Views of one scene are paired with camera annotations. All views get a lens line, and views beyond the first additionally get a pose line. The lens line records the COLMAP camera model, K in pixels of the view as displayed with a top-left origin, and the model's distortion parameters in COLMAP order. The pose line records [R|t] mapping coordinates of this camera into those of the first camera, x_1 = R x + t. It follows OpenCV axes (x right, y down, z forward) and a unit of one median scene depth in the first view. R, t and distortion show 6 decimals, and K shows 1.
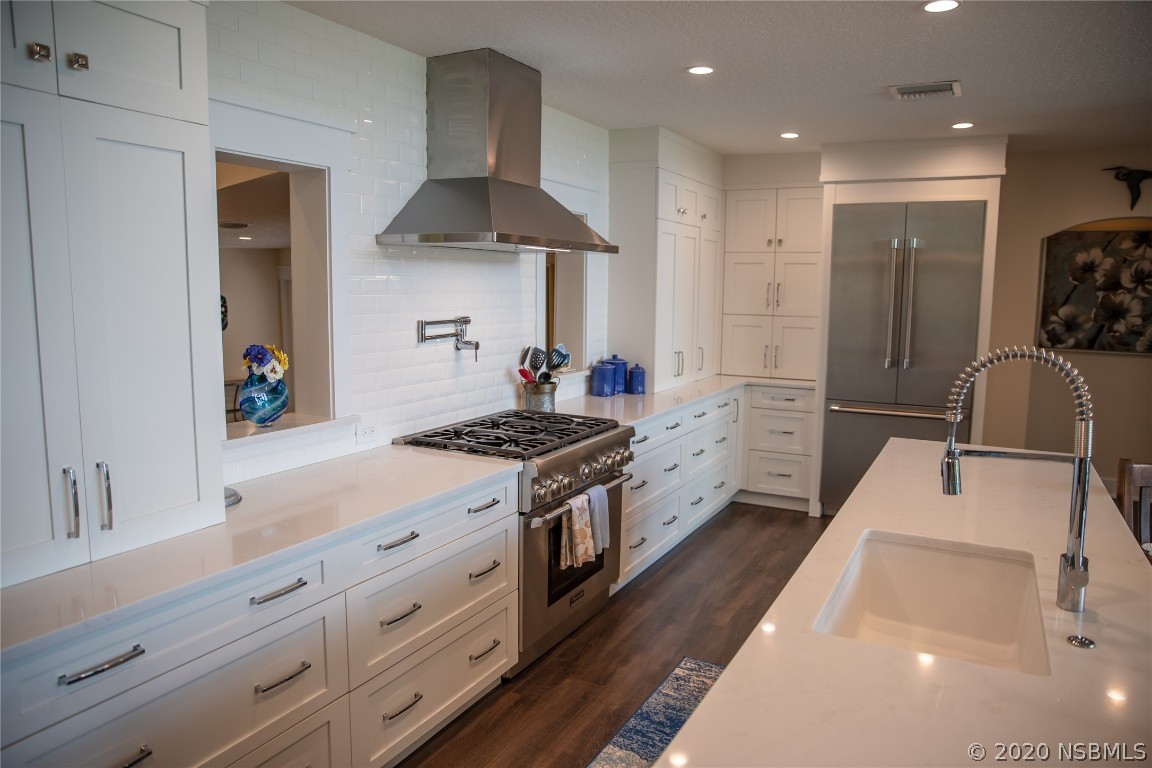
lens RADIAL K [[790.7, 0, 580.7], [0, 790.7, 384.7], [0, 0, 1]] dist [-0.093105, 0.054567]
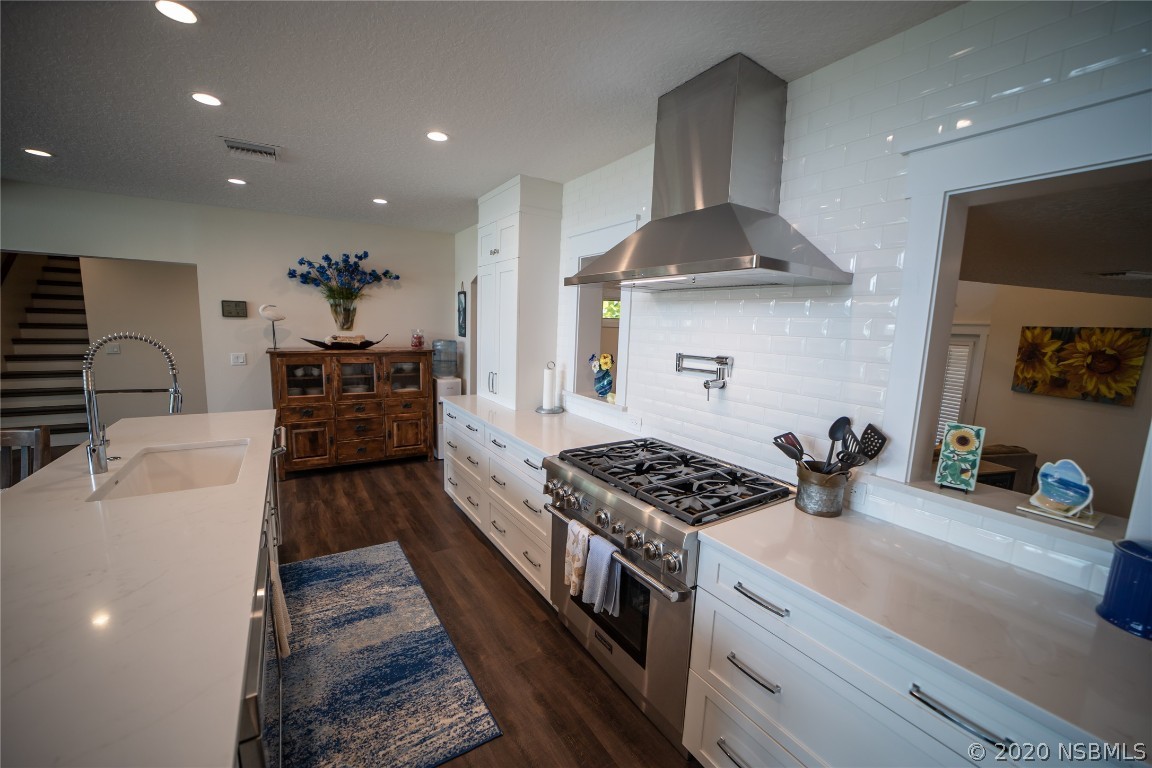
lens RADIAL K [[450.6, 0, 576.6], [0, 450.6, 392.4], [0, 0, 1]] dist [-0.041147, 0.011754]
pose [[-0.473025, 0.105655, -0.874691, 0.386860], [-0.150492, 0.968504, 0.198372, -0.109798], [0.868101, 0.225469, -0.442227, 0.953142]]
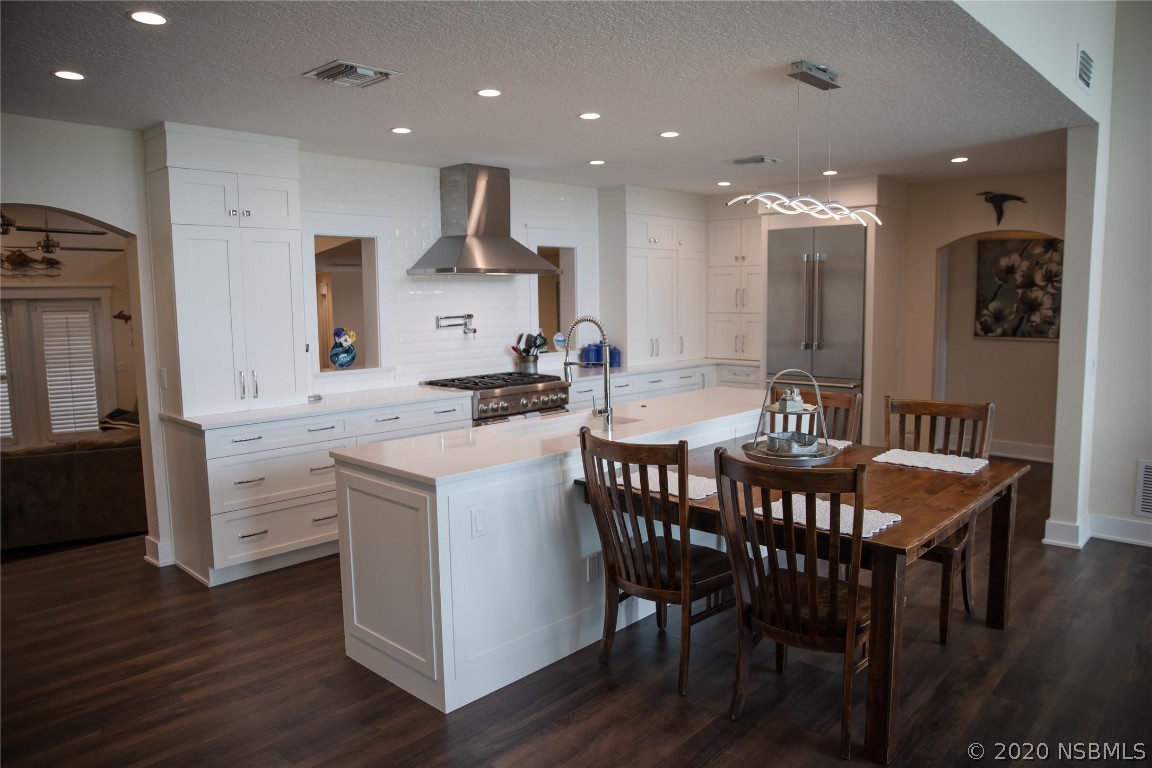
lens RADIAL K [[790.7, 0, 580.7], [0, 790.7, 384.7], [0, 0, 1]] dist [-0.093105, 0.054567]
pose [[0.967398, 0.007350, -0.253154, 0.453763], [-0.010107, 0.999903, -0.009593, 0.070118], [0.253059, 0.011839, 0.967378, -0.514132]]
